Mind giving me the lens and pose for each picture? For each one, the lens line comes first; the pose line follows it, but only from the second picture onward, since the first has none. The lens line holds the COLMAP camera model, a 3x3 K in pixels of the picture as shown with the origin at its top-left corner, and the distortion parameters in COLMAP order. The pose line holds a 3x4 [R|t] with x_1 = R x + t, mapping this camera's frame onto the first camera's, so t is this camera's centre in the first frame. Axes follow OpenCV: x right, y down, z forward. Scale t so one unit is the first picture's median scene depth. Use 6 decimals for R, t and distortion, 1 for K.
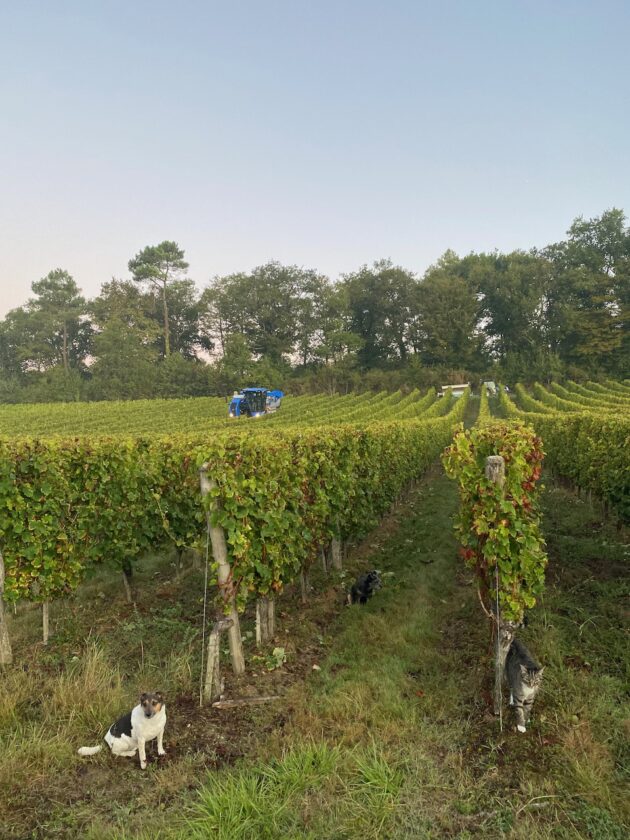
lens RADIAL K [[632.4, 0, 316.5], [0, 632.4, 428.5], [0, 0, 1]] dist [0.046080, -0.065927]
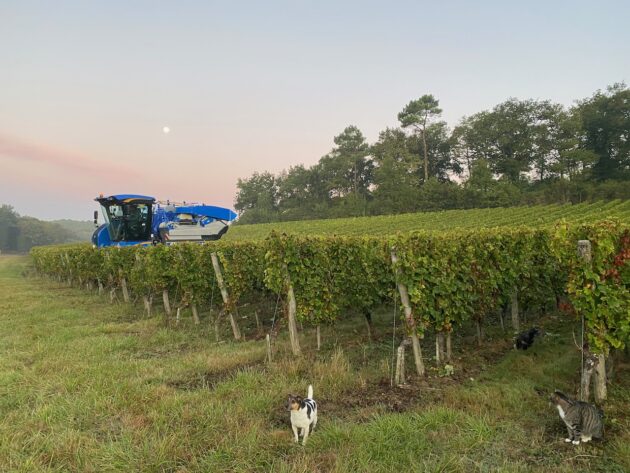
lens RADIAL K [[474.3, 0, 309.1], [0, 474.3, 238.0], [0, 0, 1]] dist [0.046080, -0.065927]
pose [[0.887233, -0.007770, -0.461256, 0.104579], [0.010714, 0.999936, 0.003764, 0.012253], [0.461197, -0.008281, 0.887259, -0.120212]]
